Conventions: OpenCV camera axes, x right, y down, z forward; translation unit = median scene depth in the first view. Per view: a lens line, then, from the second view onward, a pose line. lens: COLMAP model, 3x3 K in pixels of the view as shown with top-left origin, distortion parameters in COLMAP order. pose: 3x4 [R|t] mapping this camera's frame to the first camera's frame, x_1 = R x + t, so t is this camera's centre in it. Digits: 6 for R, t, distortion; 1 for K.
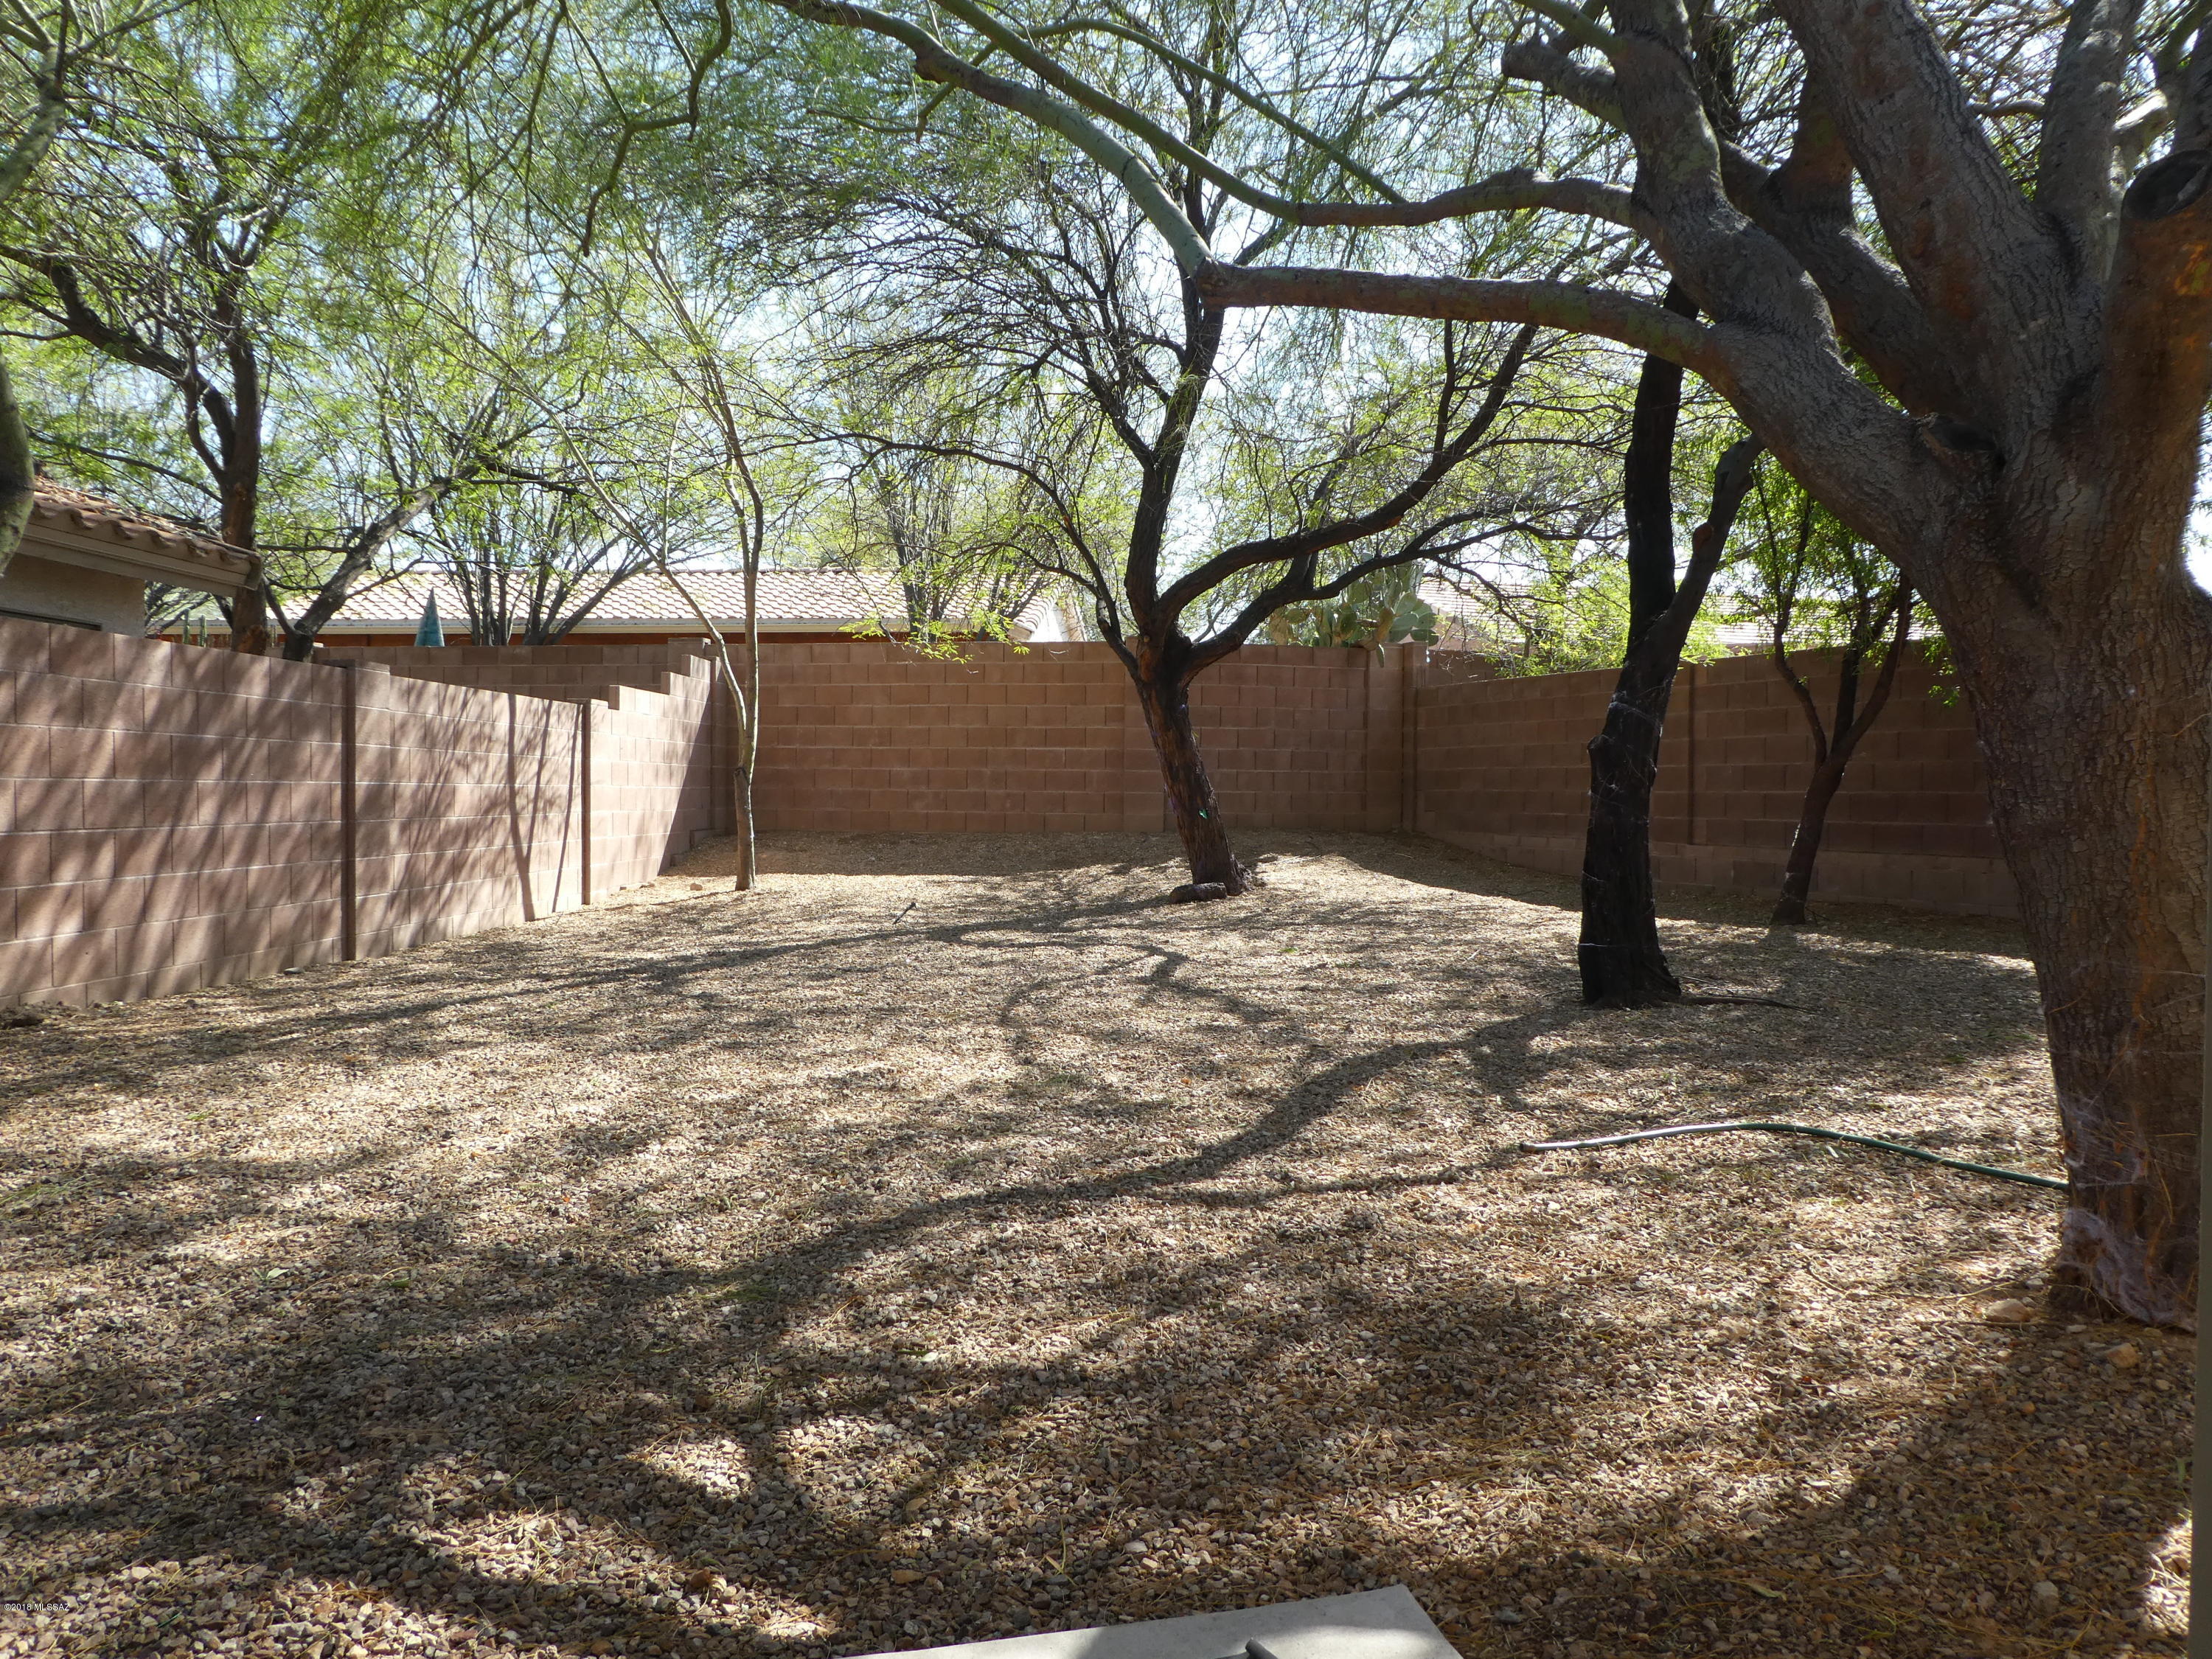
lens RADIAL K [[1591.5, 0, 1106.0], [0, 1591.5, 829.5], [0, 0, 1]] dist [-0.000673, -0.000826]
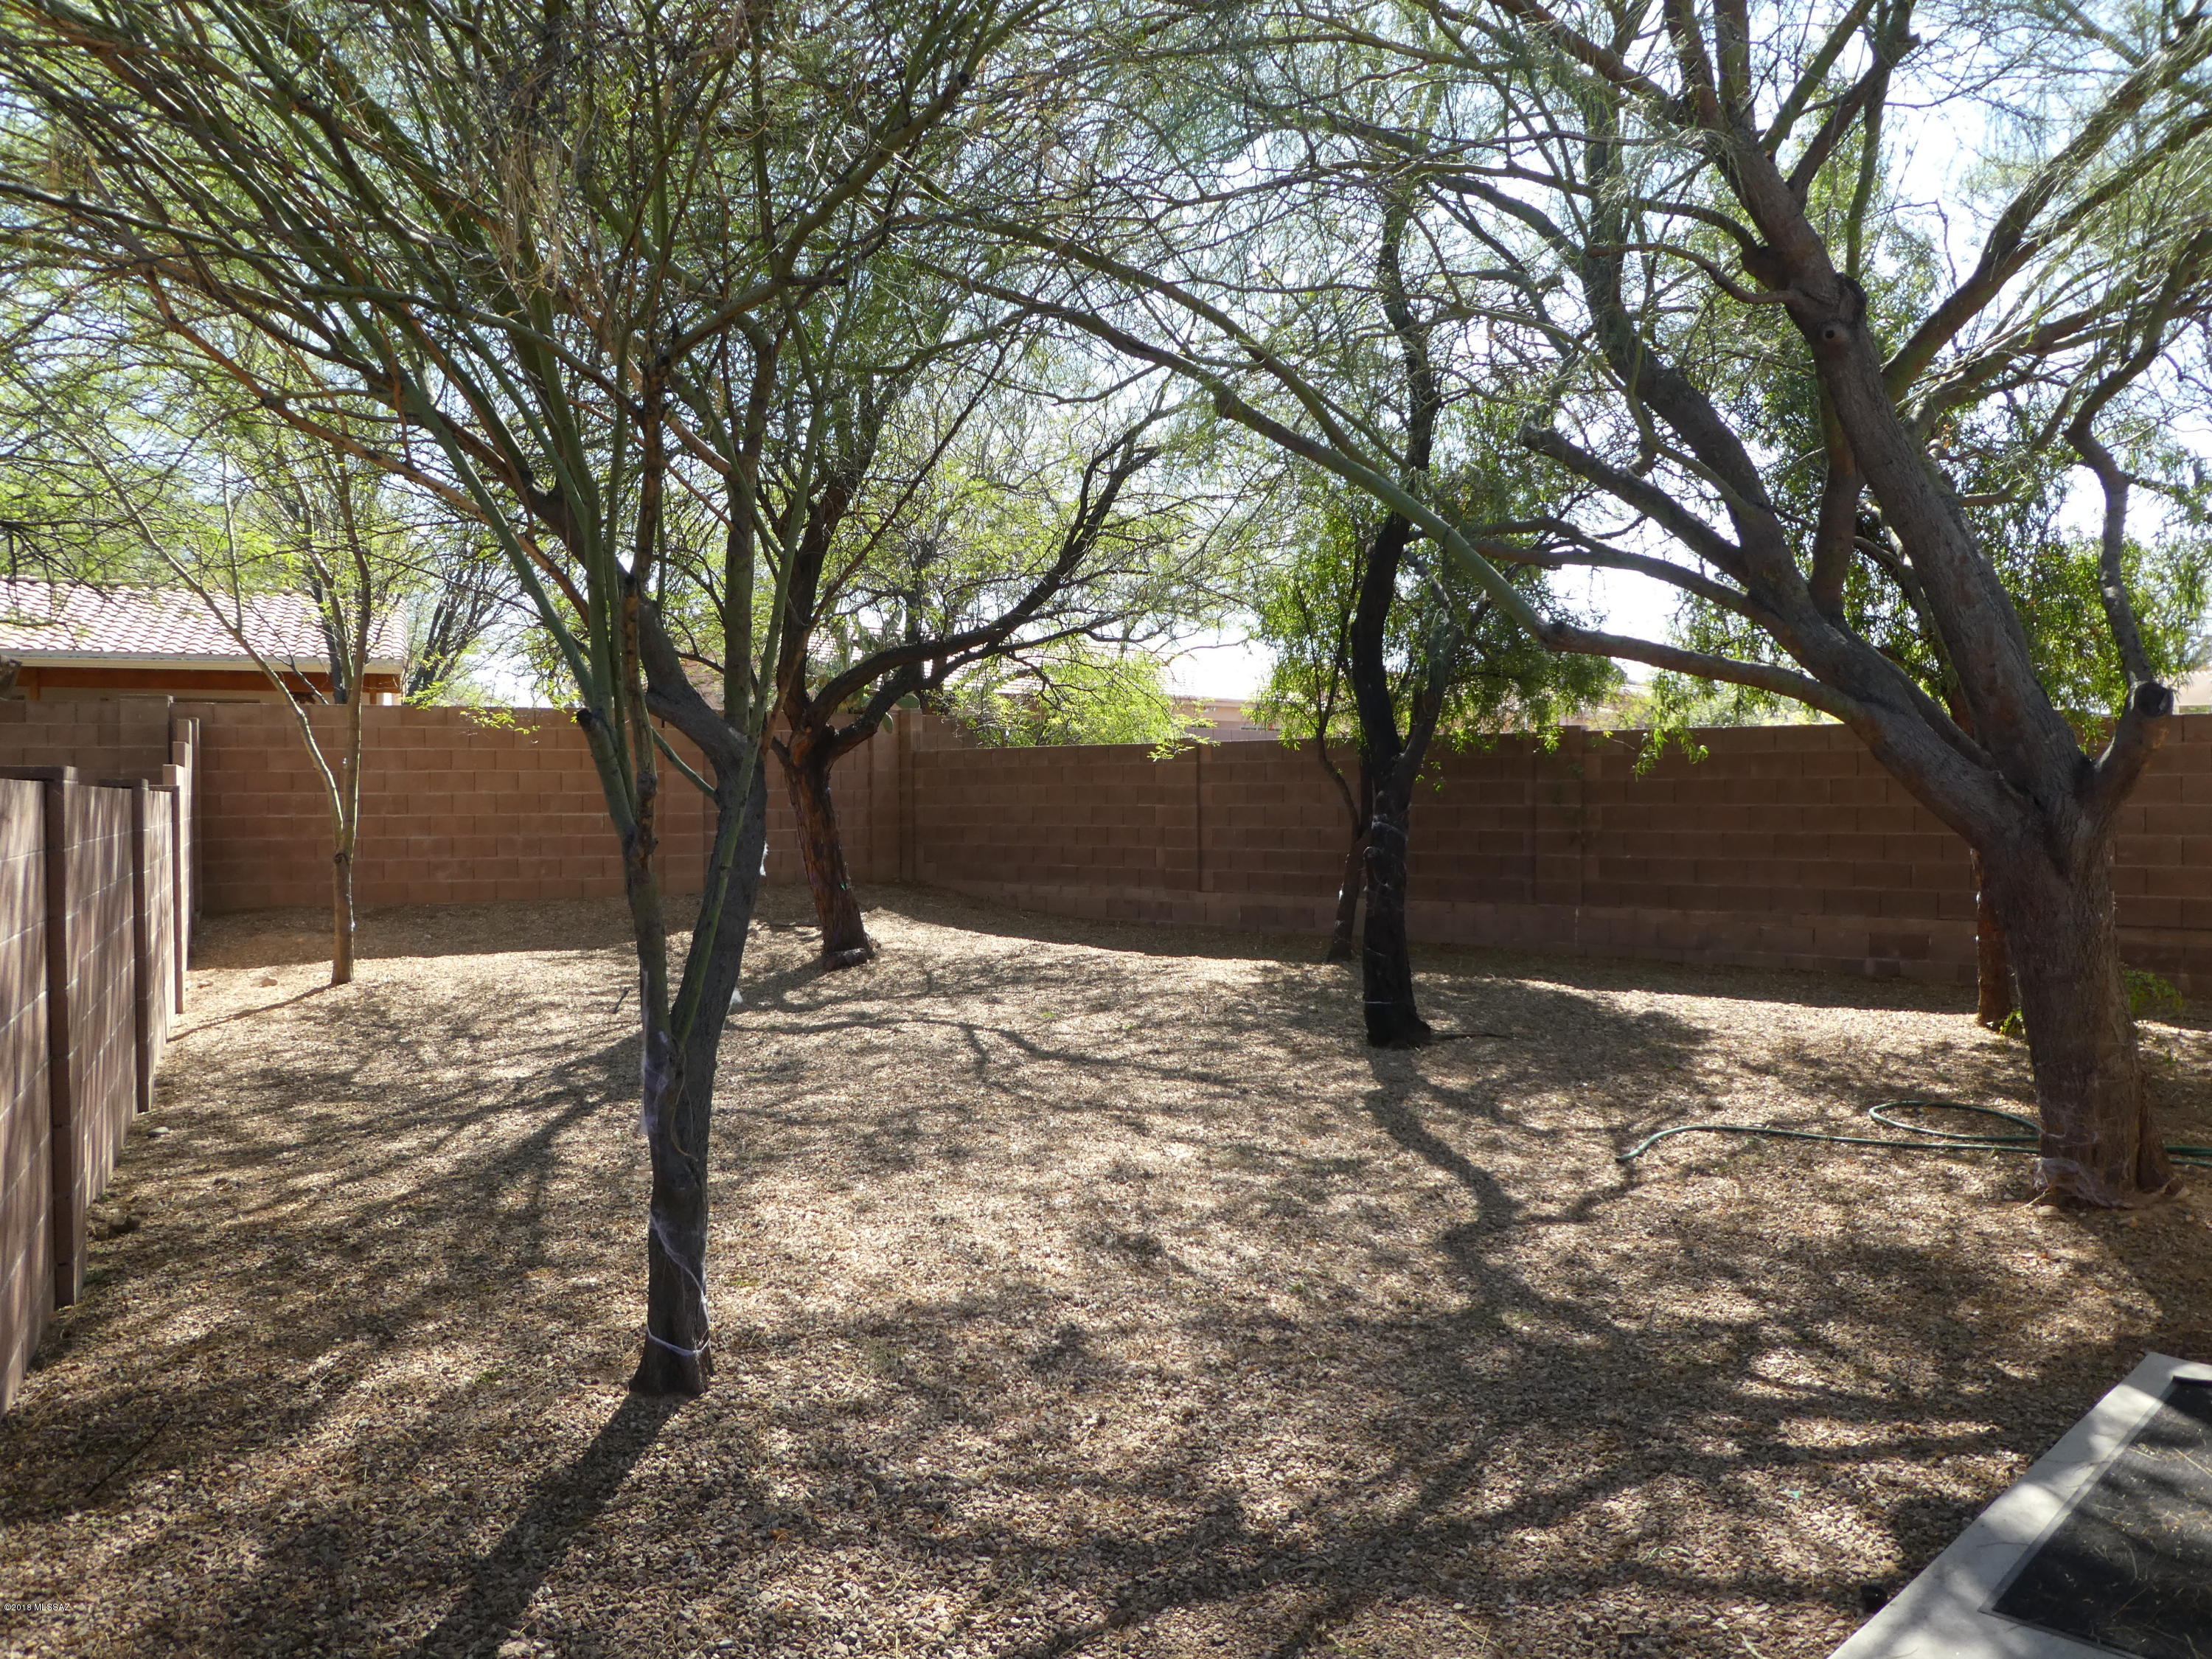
lens RADIAL K [[1591.5, 0, 1106.0], [0, 1591.5, 829.5], [0, 0, 1]] dist [-0.000673, -0.000826]
pose [[0.851872, -0.022483, 0.523268, -0.352227], [0.019913, 0.999746, 0.010537, -0.054747], [-0.523372, 0.001444, 0.852103, -0.028504]]
